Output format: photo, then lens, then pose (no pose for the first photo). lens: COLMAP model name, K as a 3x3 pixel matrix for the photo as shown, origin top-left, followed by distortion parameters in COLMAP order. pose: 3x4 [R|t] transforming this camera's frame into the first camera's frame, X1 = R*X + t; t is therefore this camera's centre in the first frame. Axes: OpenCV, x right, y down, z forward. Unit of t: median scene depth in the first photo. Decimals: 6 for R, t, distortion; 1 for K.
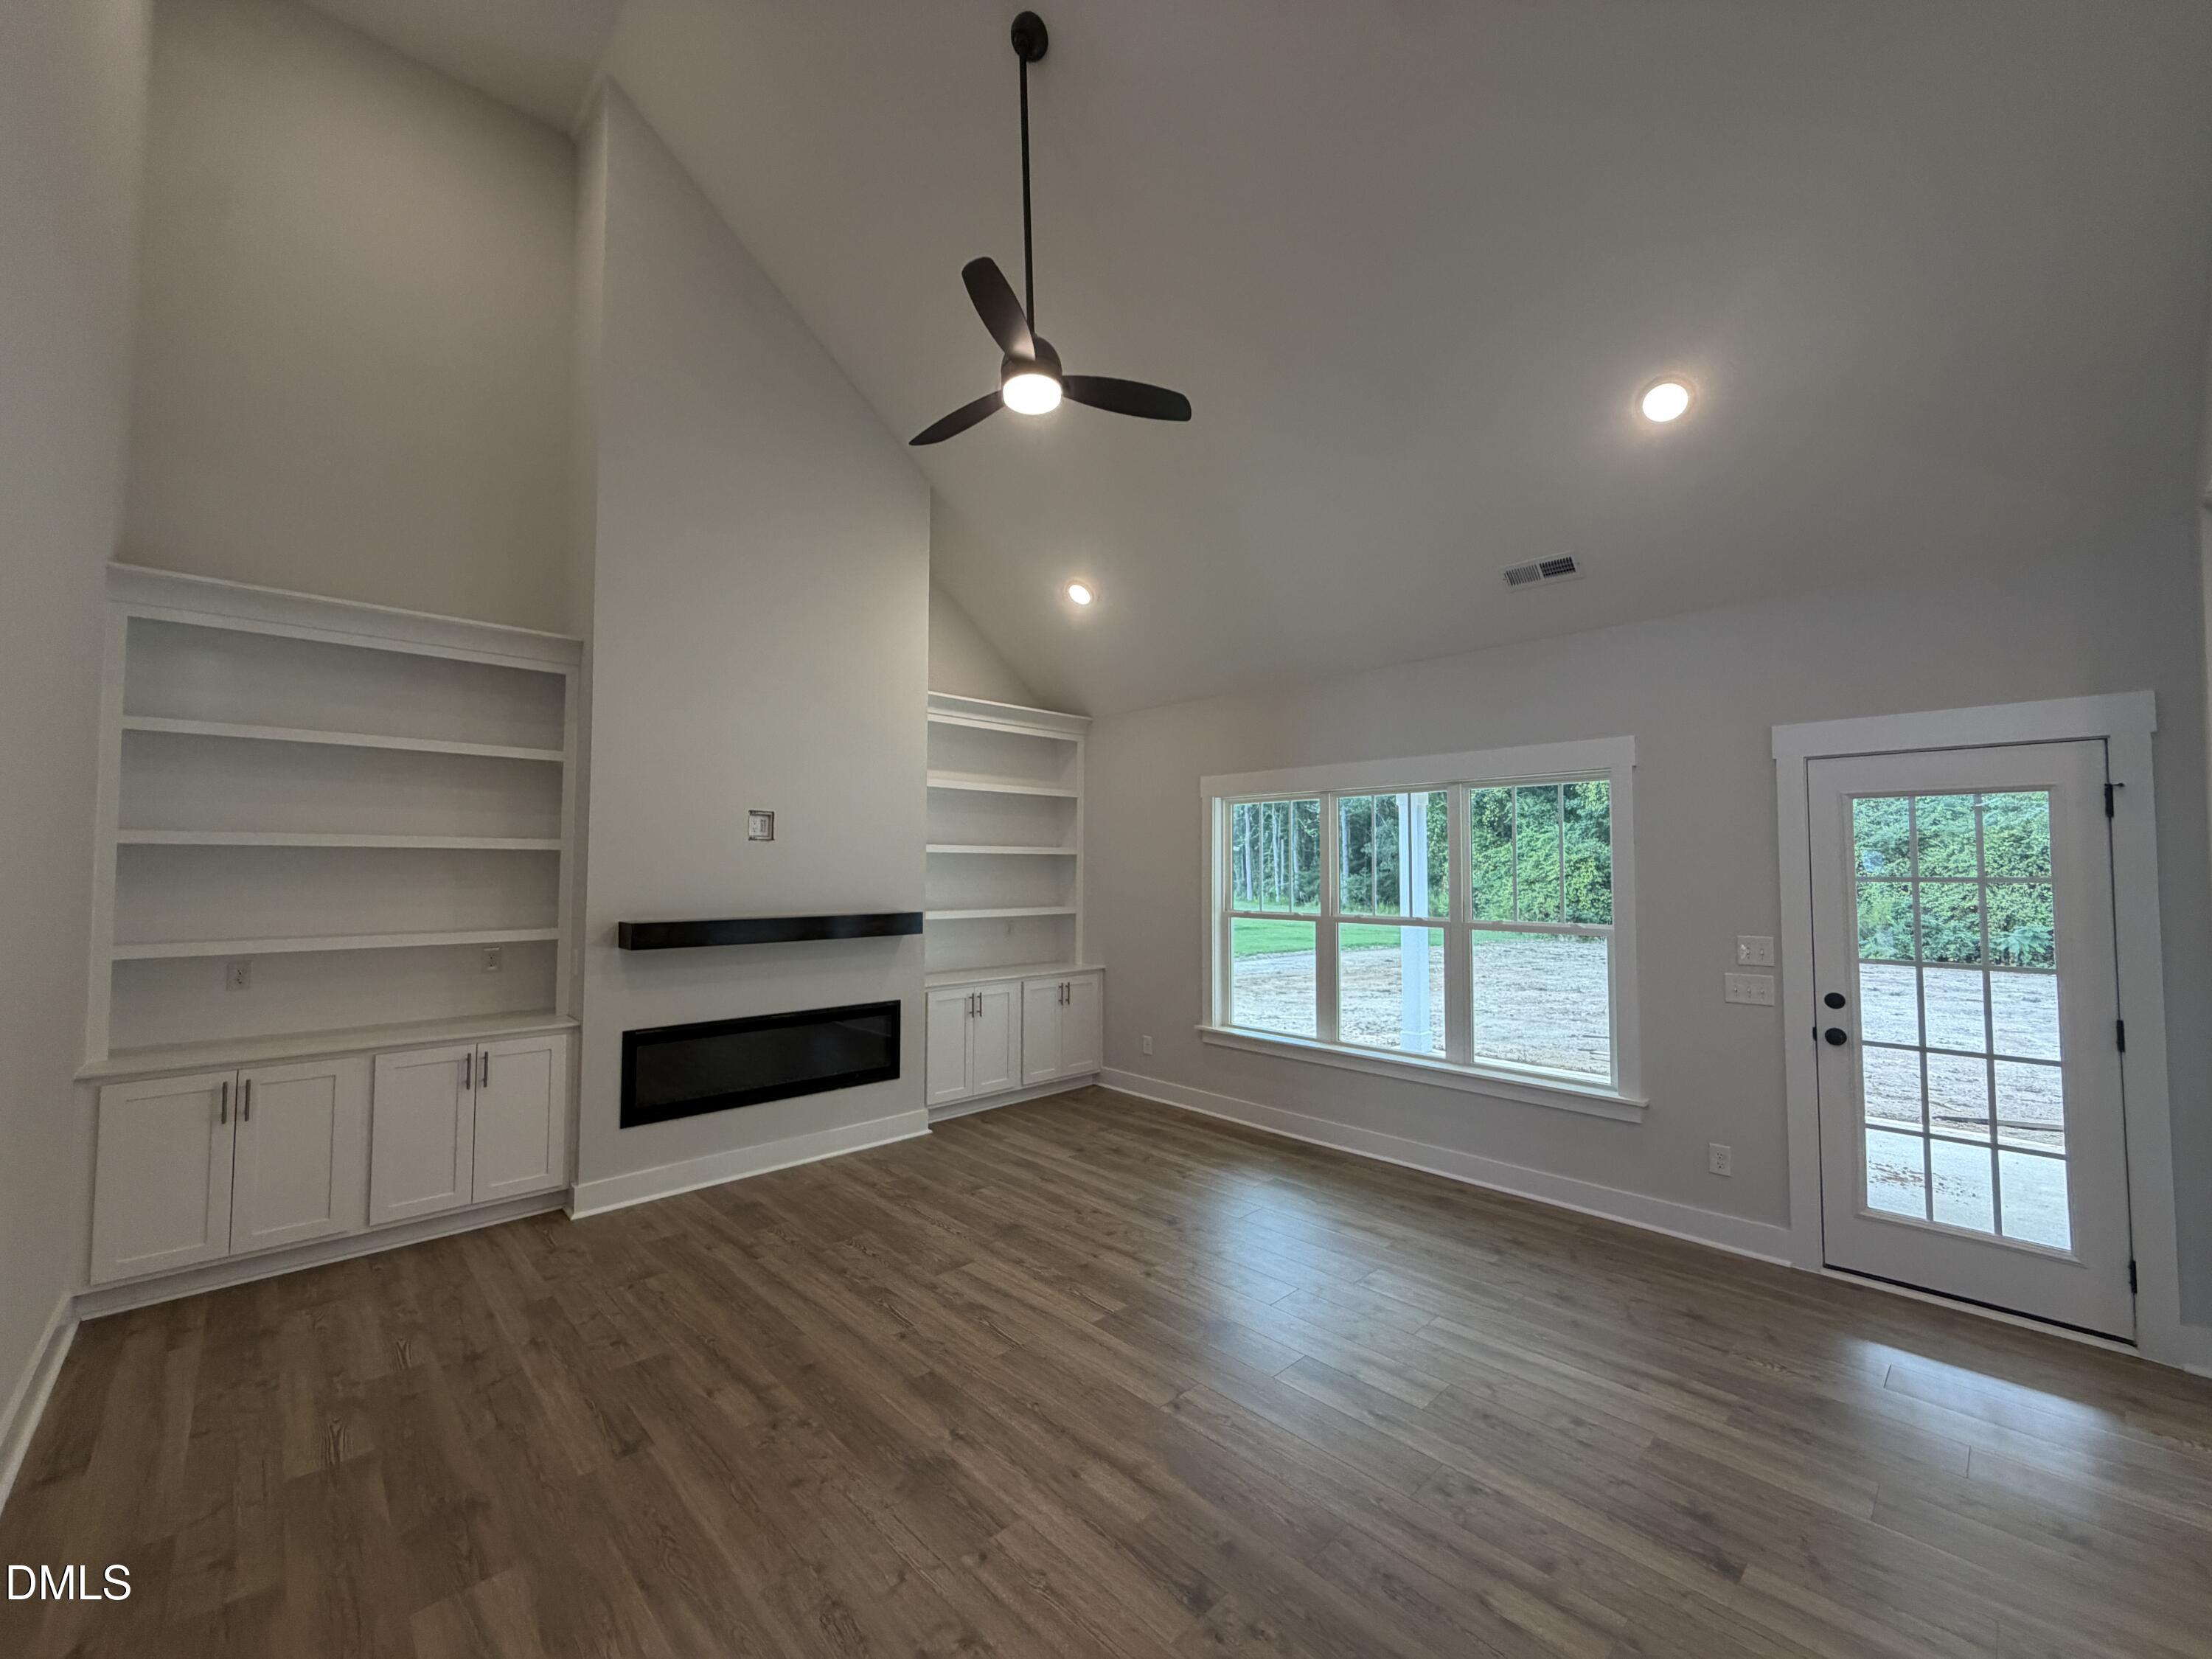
lens RADIAL K [[883.8, 0, 1099.9], [0, 883.8, 828.3], [0, 0, 1]] dist [-0.000117, 0.000110]
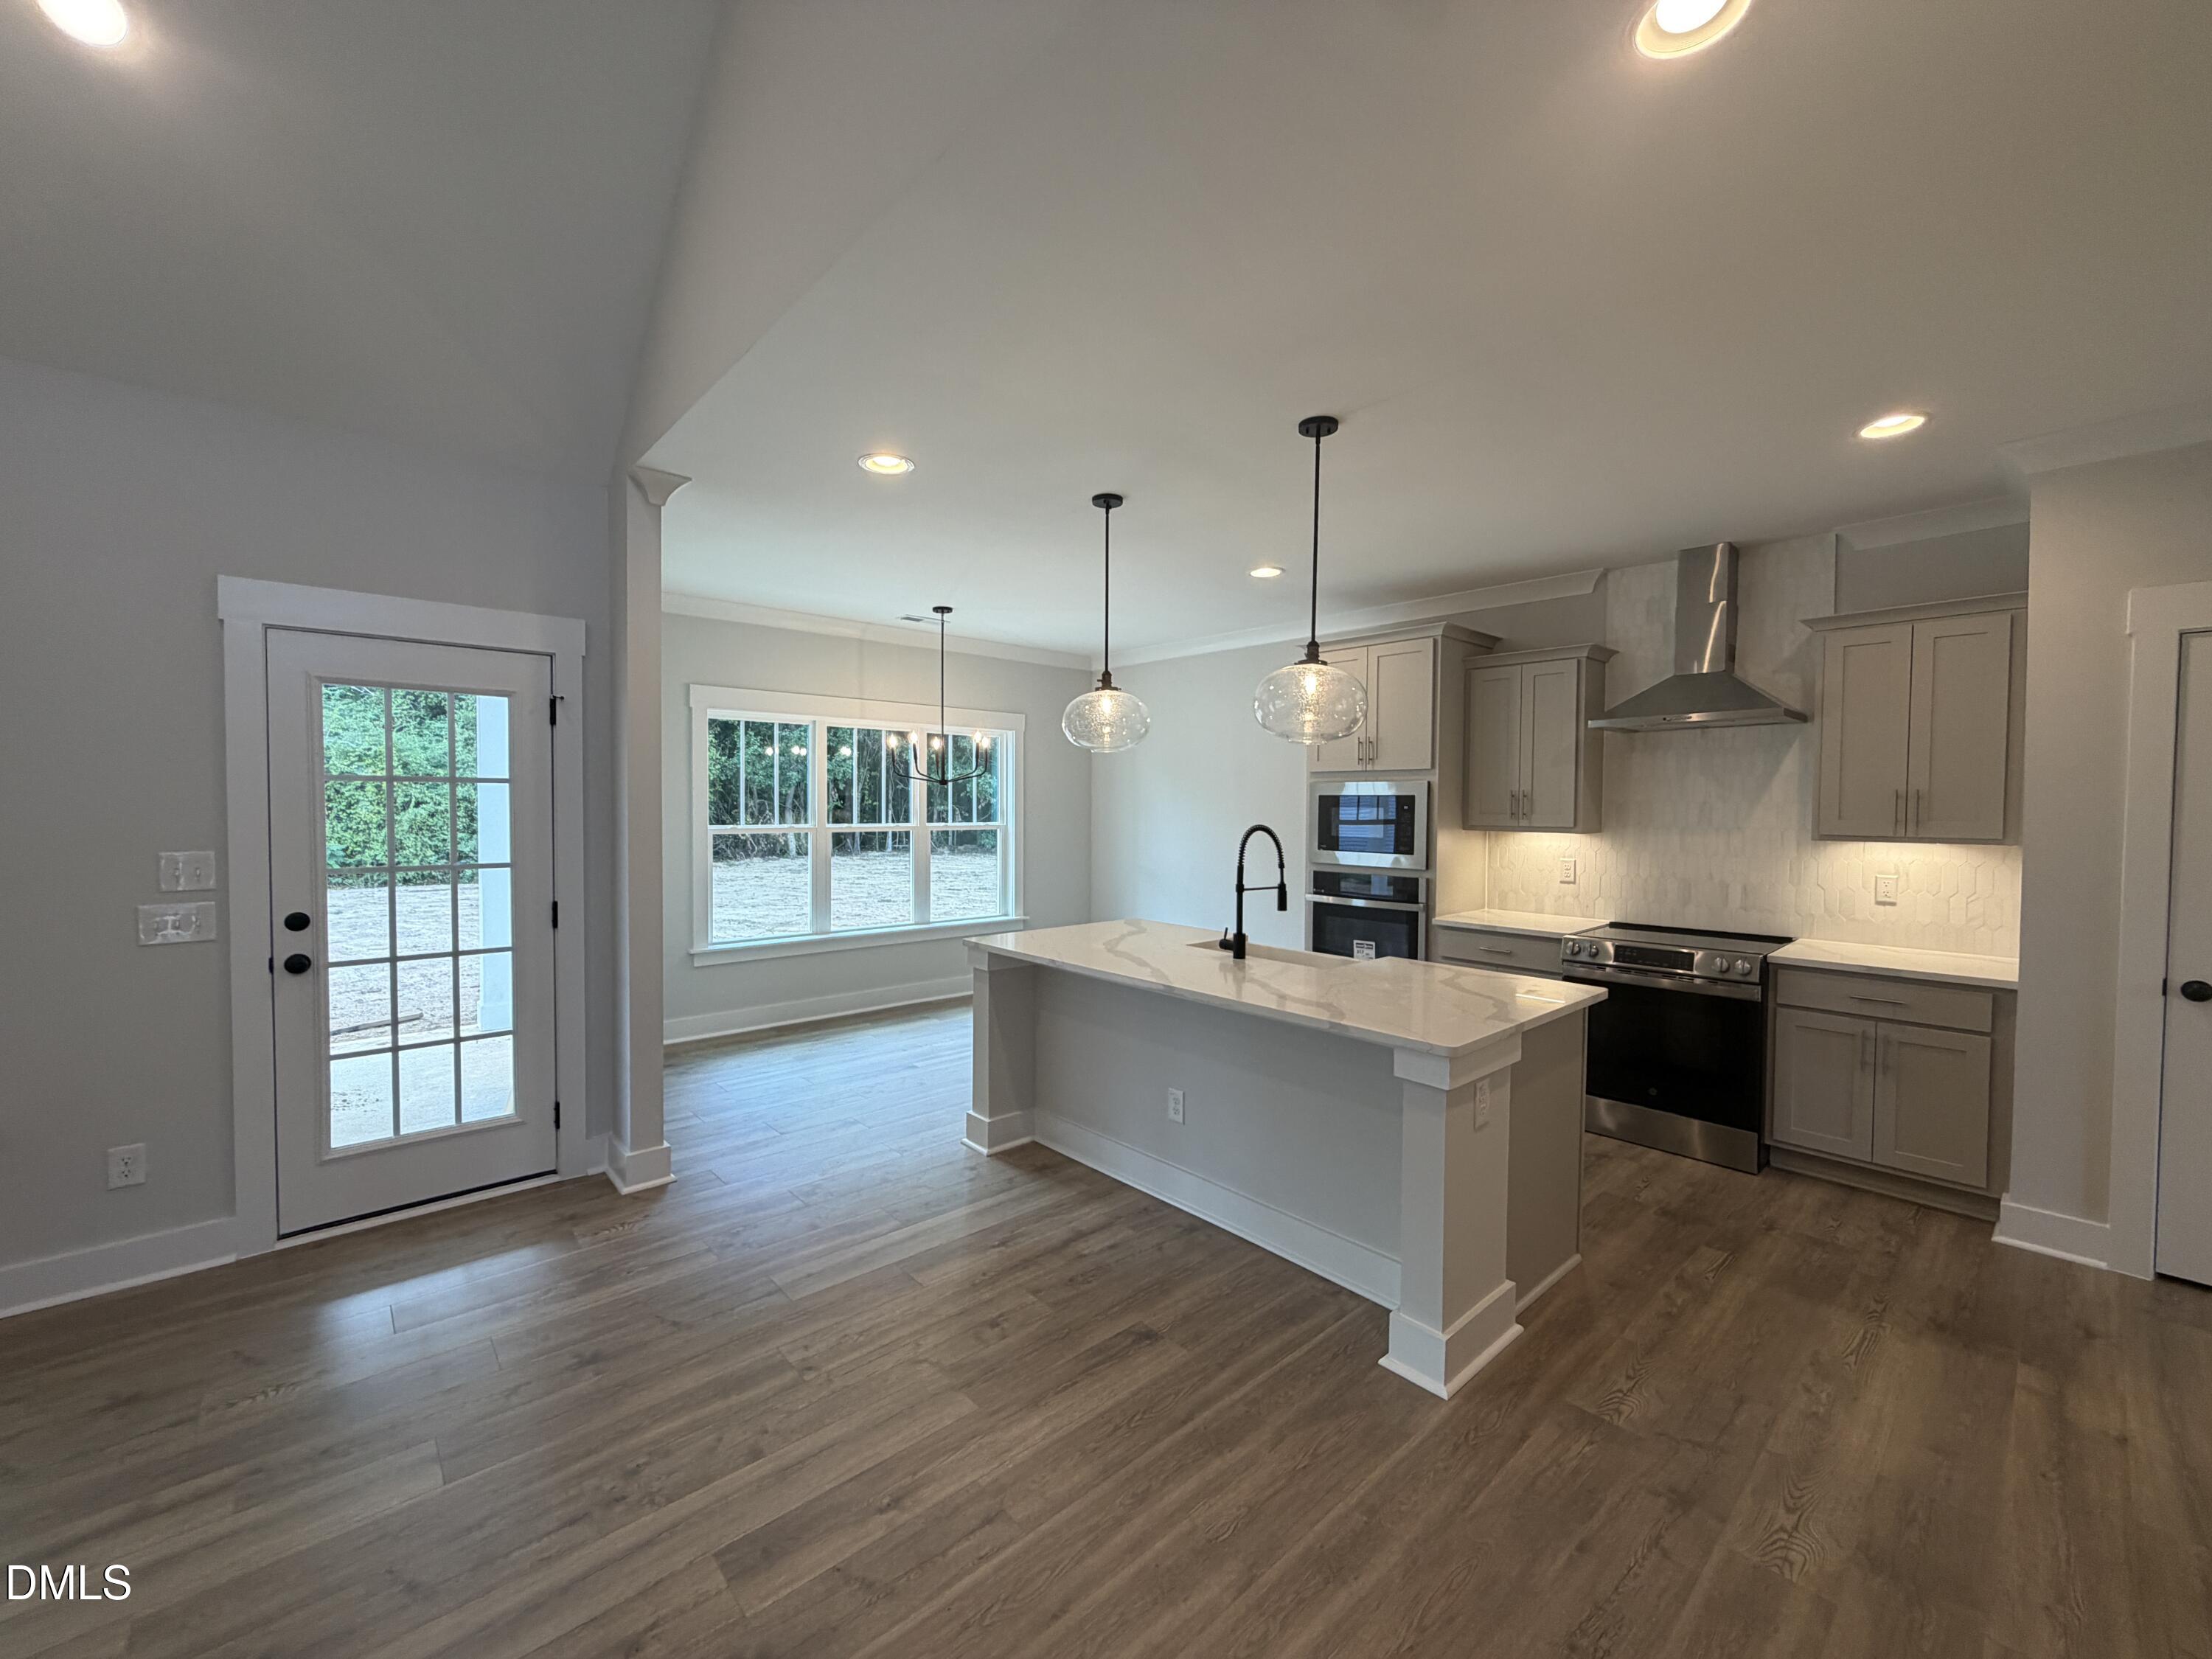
lens RADIAL K [[883.8, 0, 1099.9], [0, 883.8, 828.3], [0, 0, 1]] dist [-0.000117, 0.000110]
pose [[0.027899, -0.030985, 0.999130, 0.016548], [-0.052530, 0.998093, 0.032420, 0.038738], [-0.998230, -0.053389, 0.026218, 0.219505]]
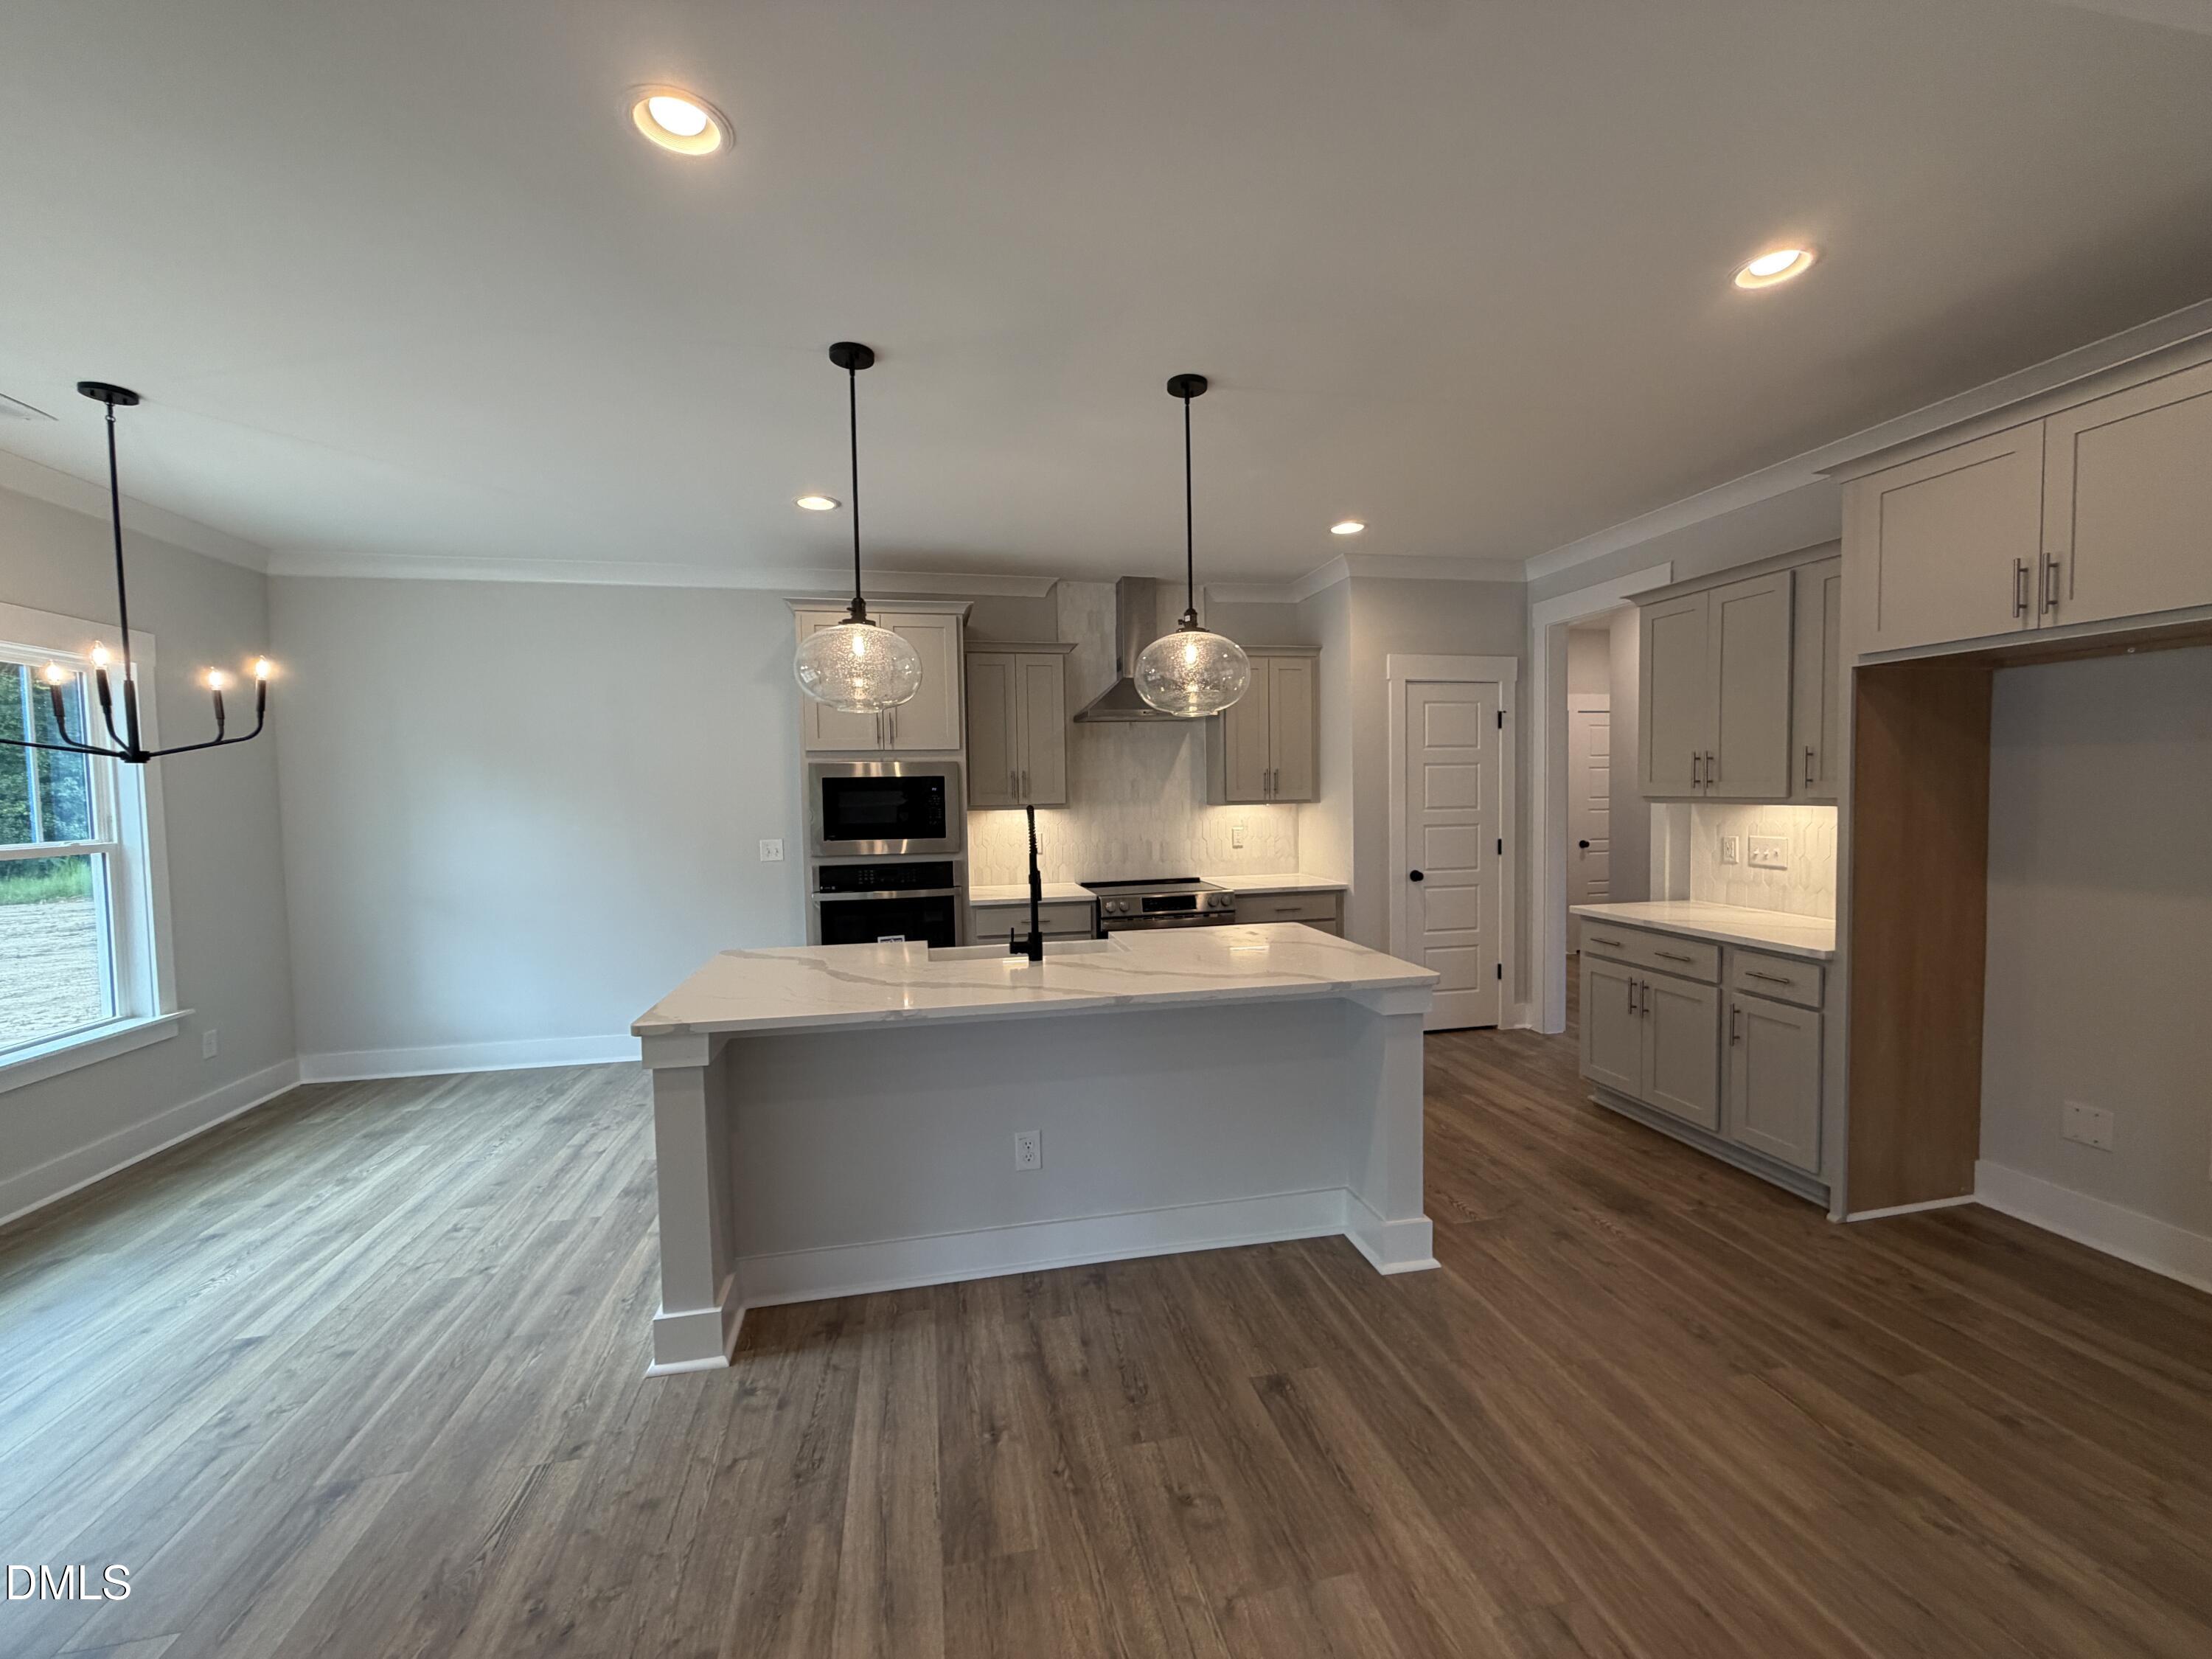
lens RADIAL K [[883.8, 0, 1099.9], [0, 883.8, 828.3], [0, 0, 1]] dist [-0.000117, 0.000110]
pose [[-0.848294, -0.009919, 0.529433, 0.490729], [-0.007742, 0.999950, 0.006331, 0.073597], [-0.529469, 0.001271, -0.848328, 0.764694]]
